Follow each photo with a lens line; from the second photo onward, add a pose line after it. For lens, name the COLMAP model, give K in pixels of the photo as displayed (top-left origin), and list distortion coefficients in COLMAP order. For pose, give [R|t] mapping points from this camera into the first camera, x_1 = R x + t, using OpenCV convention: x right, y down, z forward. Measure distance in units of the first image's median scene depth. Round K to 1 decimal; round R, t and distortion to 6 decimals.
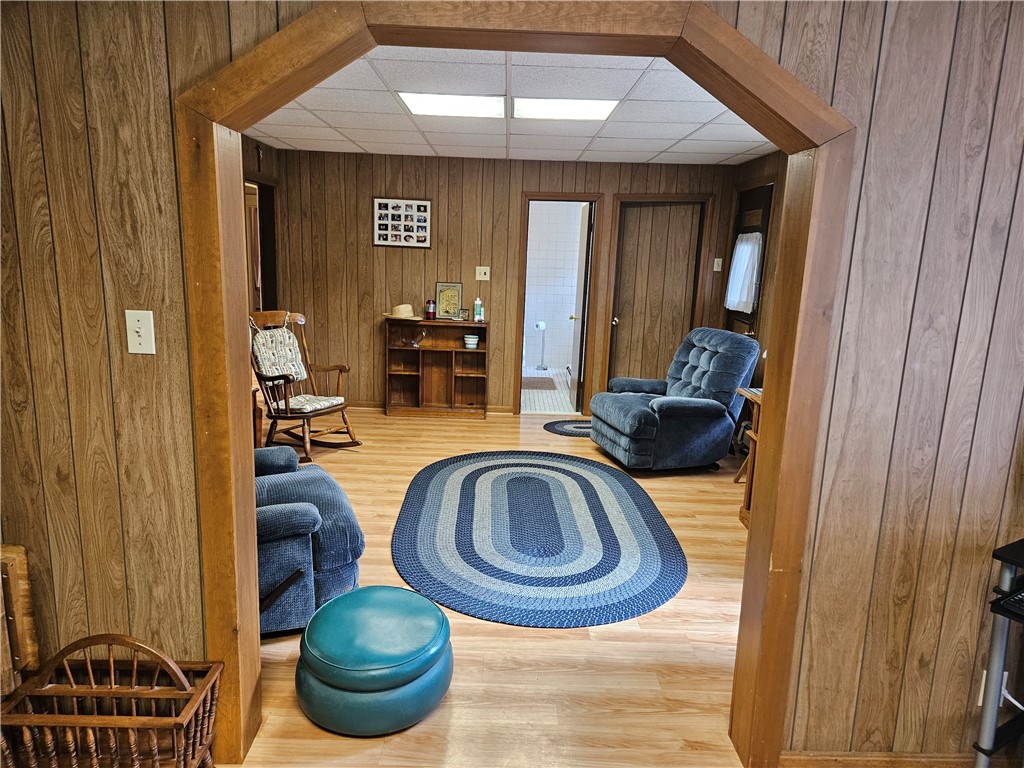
lens RADIAL K [[680.9, 0, 514.0], [0, 680.9, 383.2], [0, 0, 1]] dist [0.069190, -0.055241]
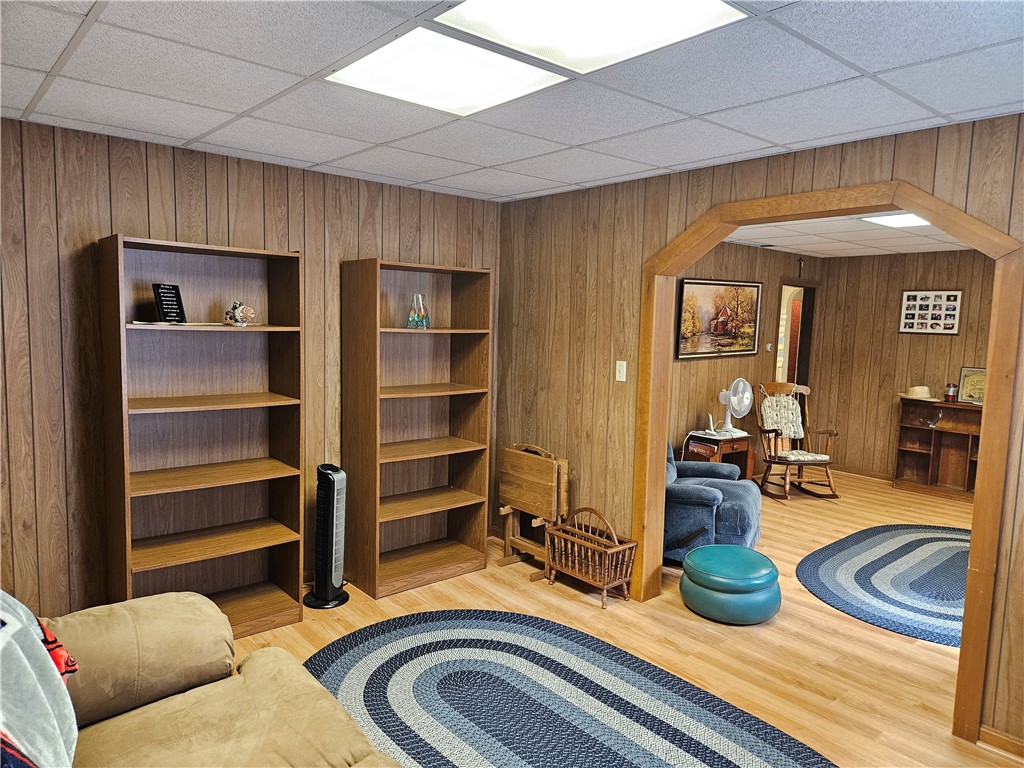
lens RADIAL K [[680.9, 0, 512.4], [0, 680.9, 388.0], [0, 0, 1]] dist [0.069190, -0.055241]
pose [[0.642926, 0.057872, -0.763739, 0.310569], [-0.151330, 0.987083, -0.052596, 0.050385], [0.750830, 0.149392, 0.643379, -0.219862]]
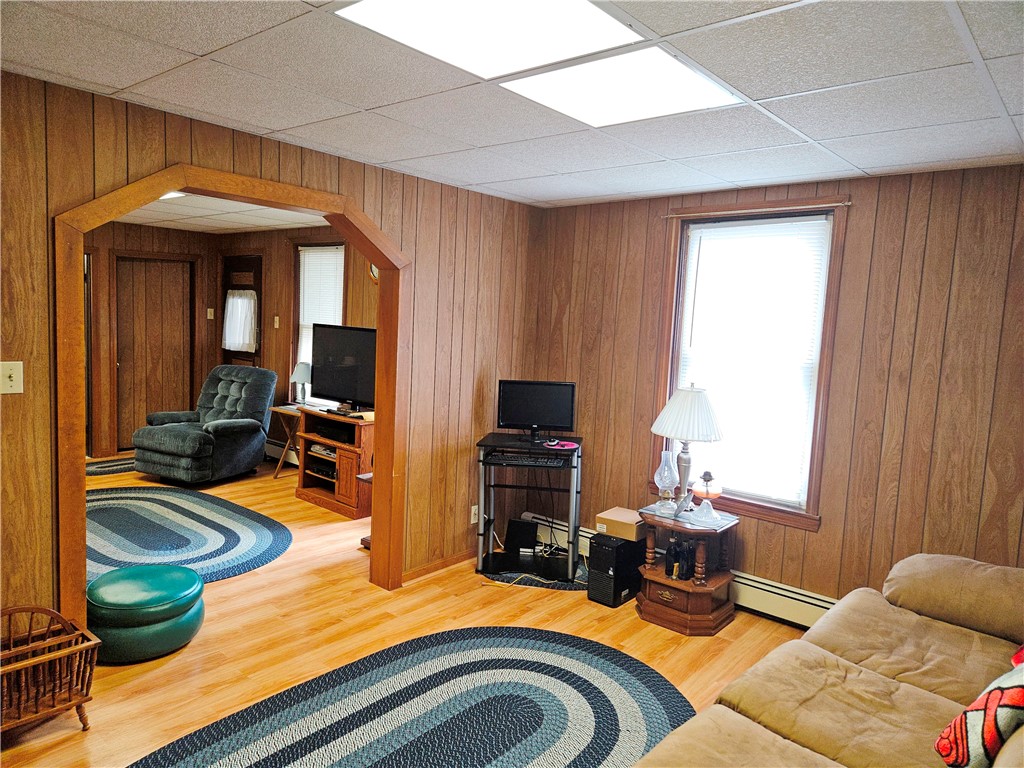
lens RADIAL K [[680.9, 0, 510.4], [0, 680.9, 383.2], [0, 0, 1]] dist [0.069190, -0.055241]
pose [[0.663141, -0.076739, 0.744550, -0.322712], [0.121094, 0.992626, -0.005547, 0.022360], [-0.738634, 0.093839, 0.667544, -0.222080]]
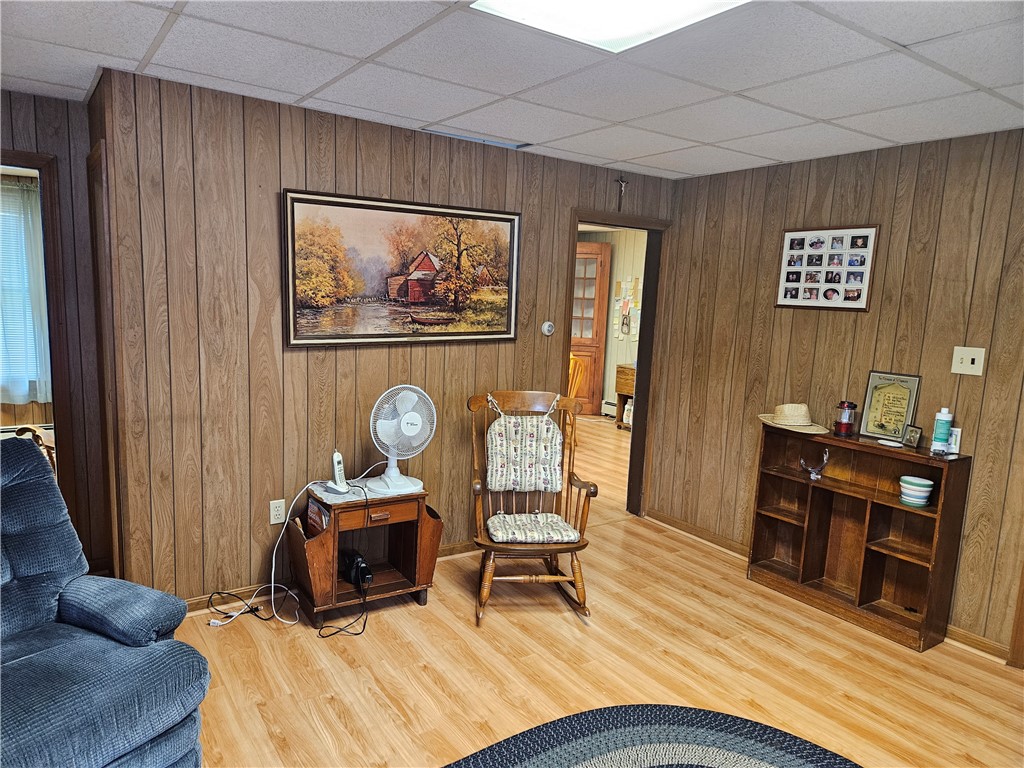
lens RADIAL K [[680.9, 0, 499.5], [0, 680.9, 397.3], [0, 0, 1]] dist [0.069190, -0.055241]
pose [[0.560397, 0.109926, -0.820897, 0.222423], [-0.178584, 0.983875, 0.009838, -0.097072], [0.808742, 0.141086, 0.570992, 0.542011]]
